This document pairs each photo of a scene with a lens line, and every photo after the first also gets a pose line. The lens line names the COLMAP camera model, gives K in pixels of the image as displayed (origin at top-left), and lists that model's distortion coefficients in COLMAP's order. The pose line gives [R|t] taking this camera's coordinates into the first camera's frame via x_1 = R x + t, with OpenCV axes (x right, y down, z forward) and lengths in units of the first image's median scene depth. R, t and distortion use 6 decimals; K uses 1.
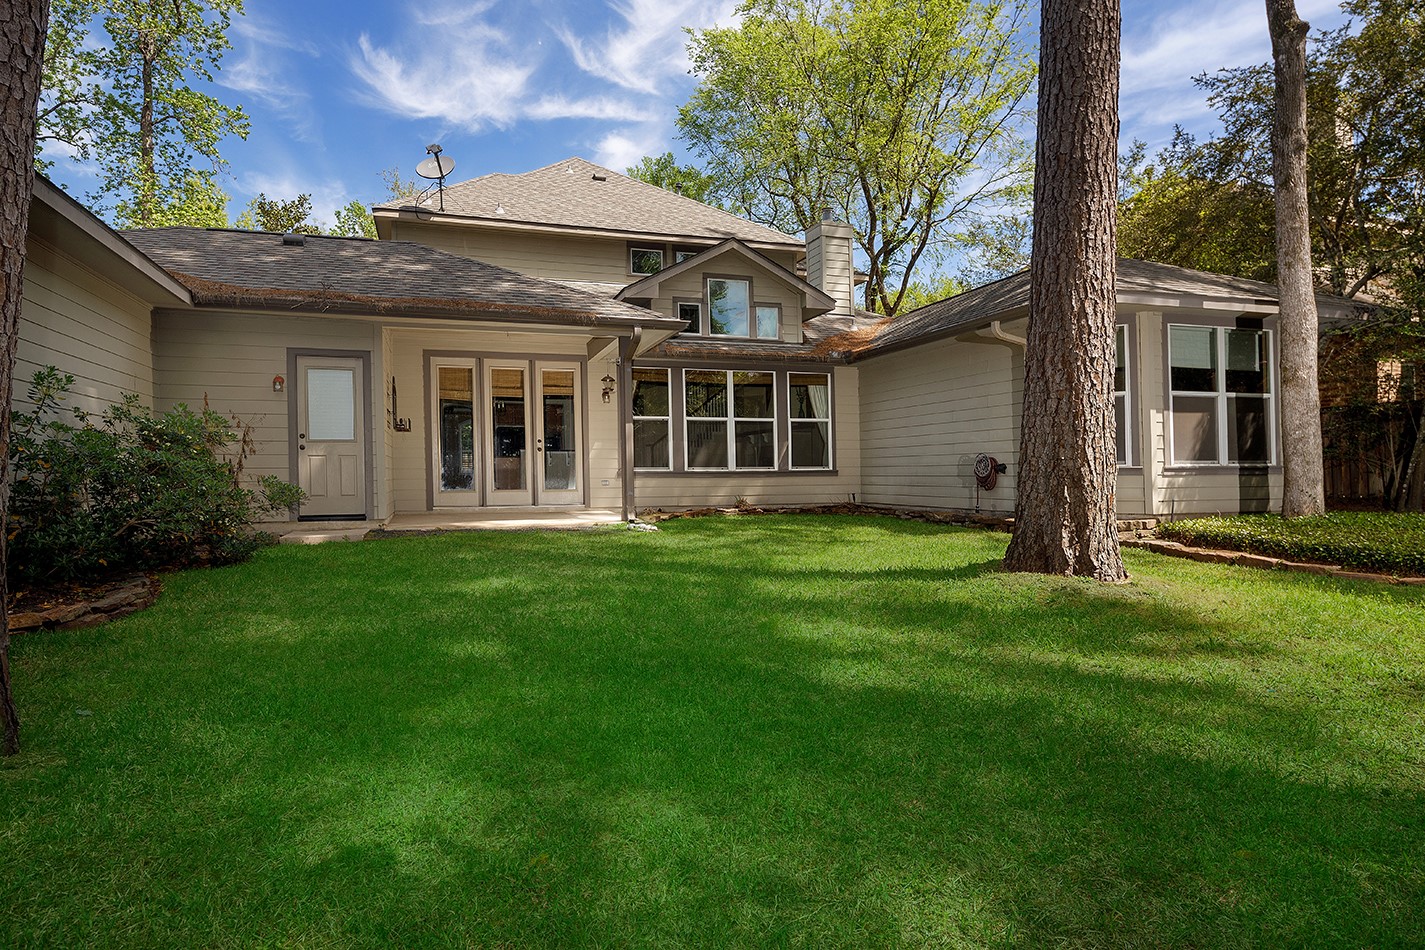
lens RADIAL K [[707.8, 0, 712.5], [0, 707.8, 475.0], [0, 0, 1]] dist [-0.002161, 0.000004]
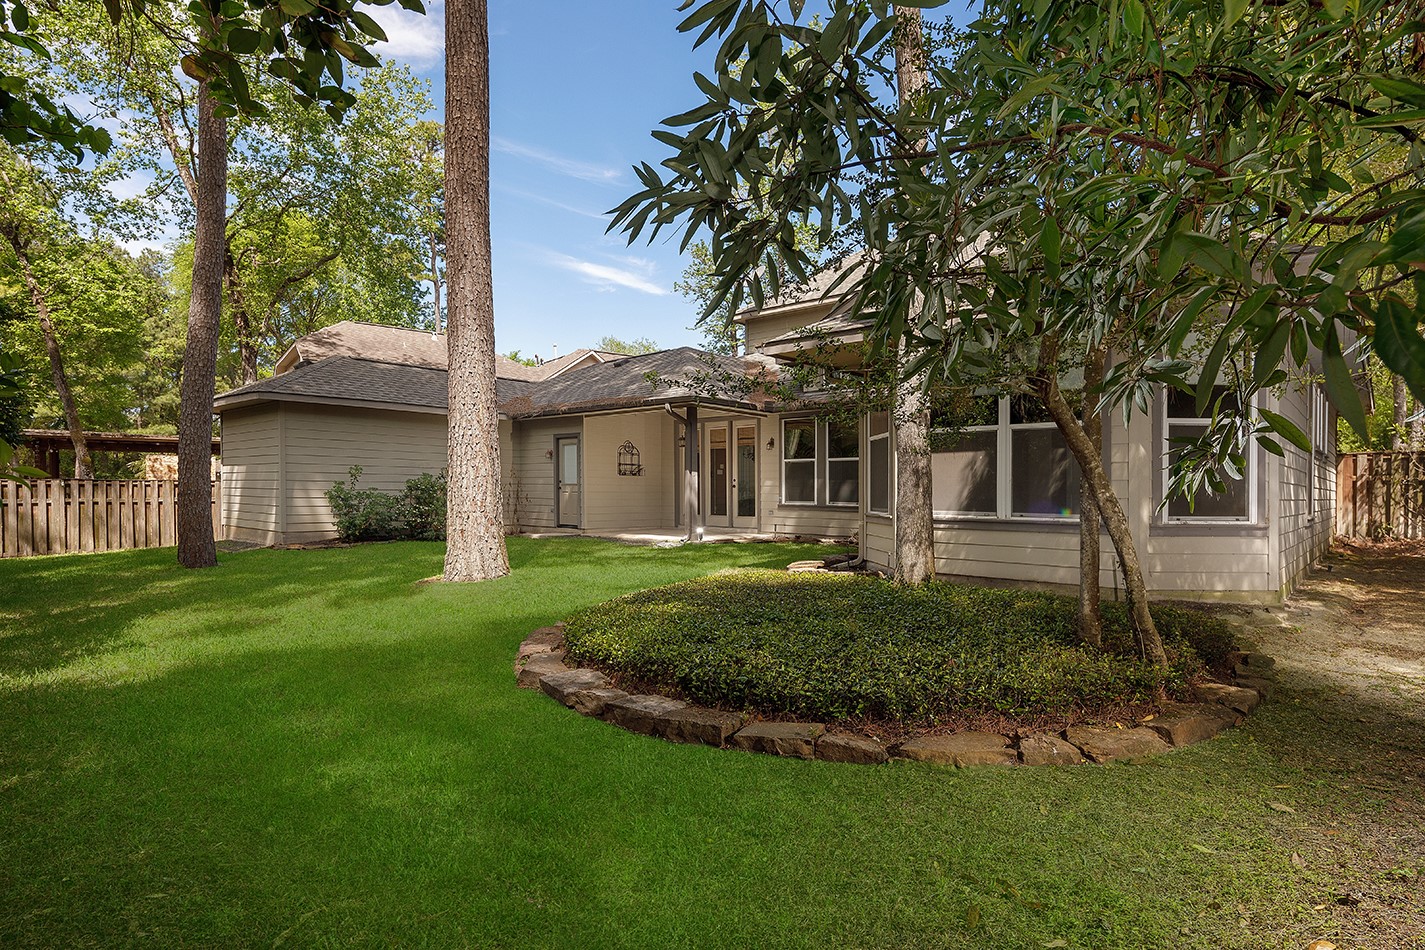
lens RADIAL K [[747.1, 0, 712.5], [0, 747.1, 475.0], [0, 0, 1]] dist [0.005805, 0.001417]
pose [[0.523089, -0.008306, -0.852237, 0.943238], [-0.016678, 0.999661, -0.019979, -0.029176], [0.852115, 0.024665, 0.522773, 0.220838]]
